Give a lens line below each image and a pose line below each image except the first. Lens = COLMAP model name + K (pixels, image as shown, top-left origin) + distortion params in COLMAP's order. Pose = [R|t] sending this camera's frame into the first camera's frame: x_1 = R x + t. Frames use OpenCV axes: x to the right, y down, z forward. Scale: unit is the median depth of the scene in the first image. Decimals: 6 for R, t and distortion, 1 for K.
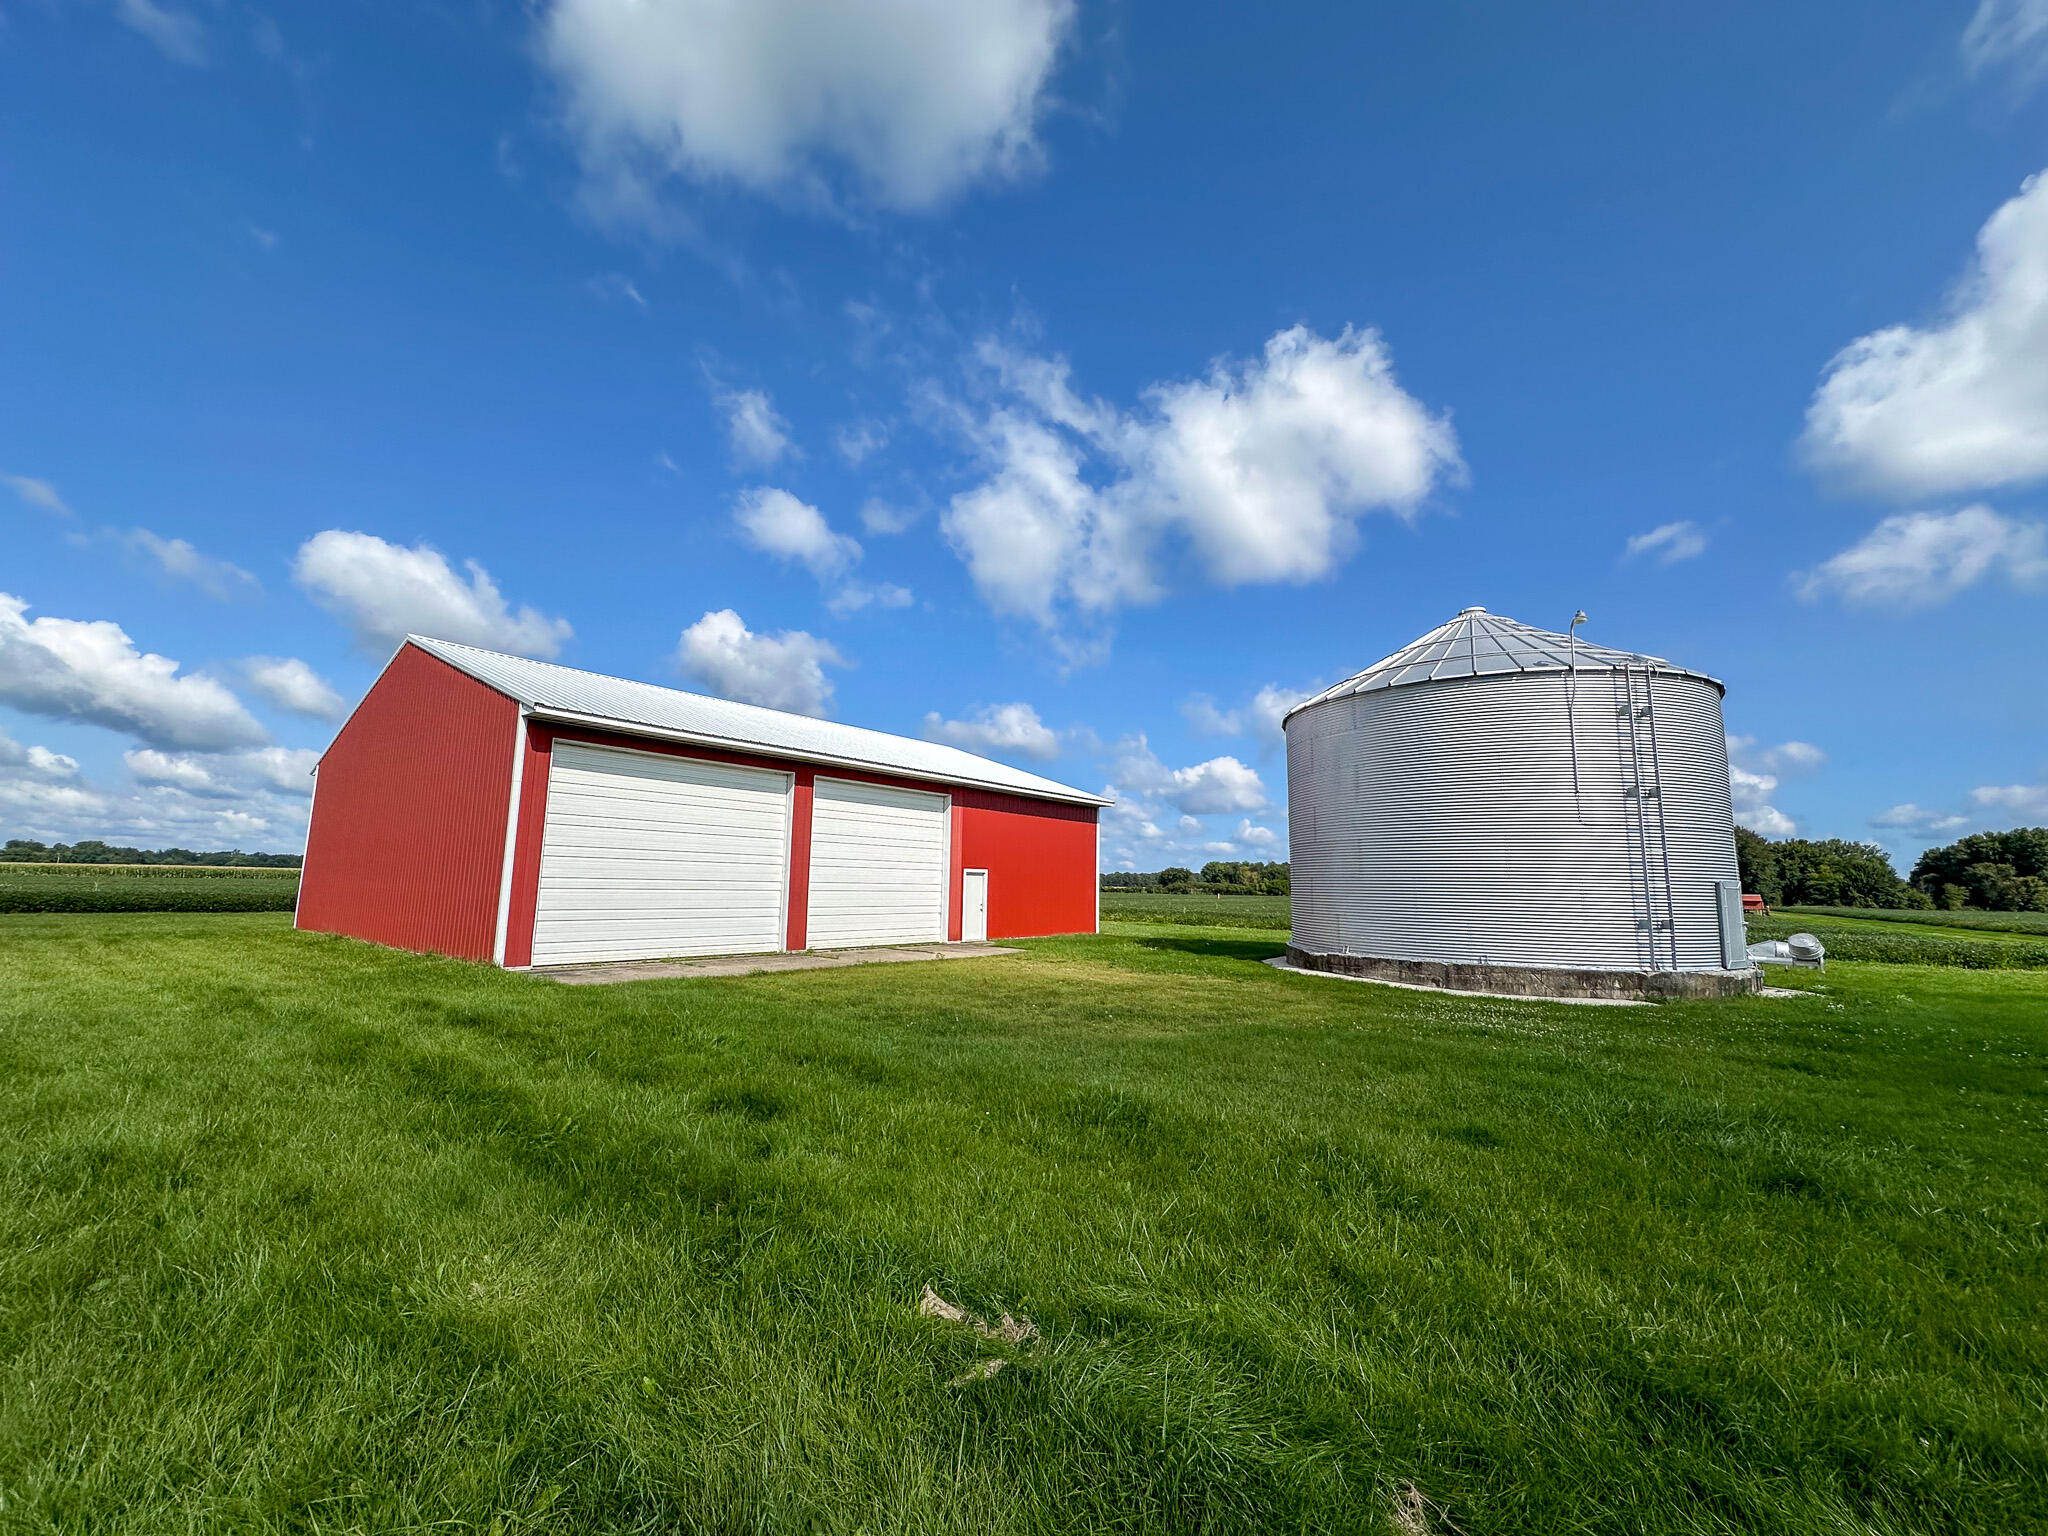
lens RADIAL K [[812.5, 0, 1021.0], [0, 812.5, 768.0], [0, 0, 1]] dist [-0.001883, -0.000232]
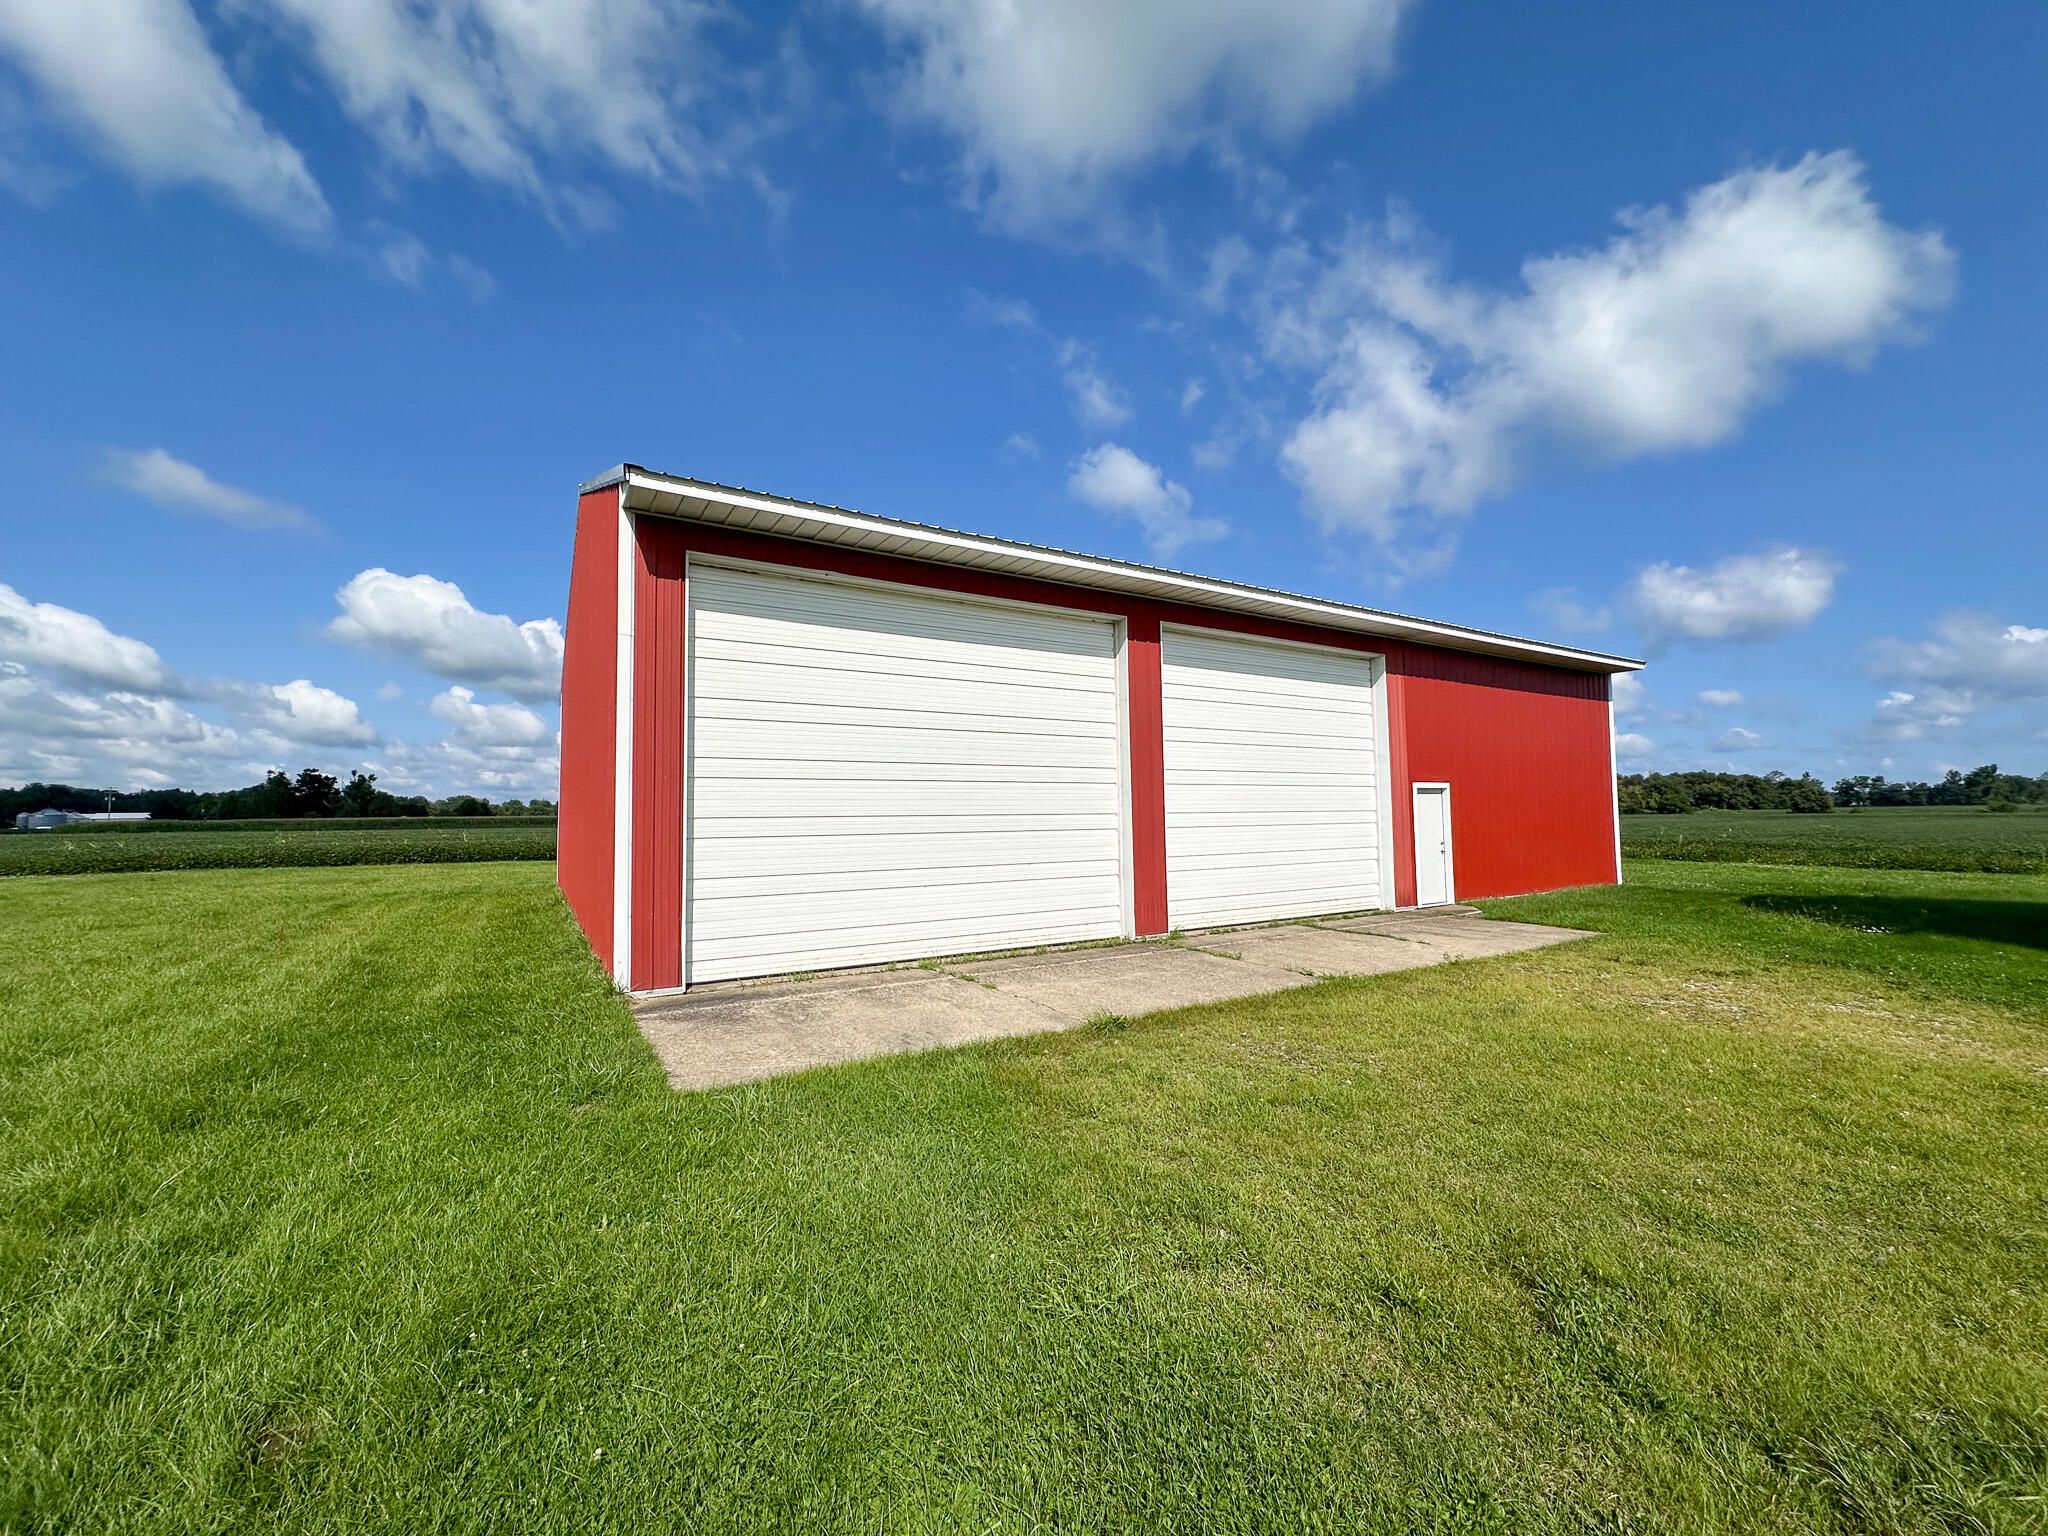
lens RADIAL K [[812.5, 0, 1026.8], [0, 812.5, 770.1], [0, 0, 1]] dist [-0.001883, -0.000232]
pose [[0.936876, -0.047129, -0.346470, -0.129074], [0.077534, 0.994208, 0.074419, 0.051909], [0.340956, -0.096584, 0.935104, 0.372859]]
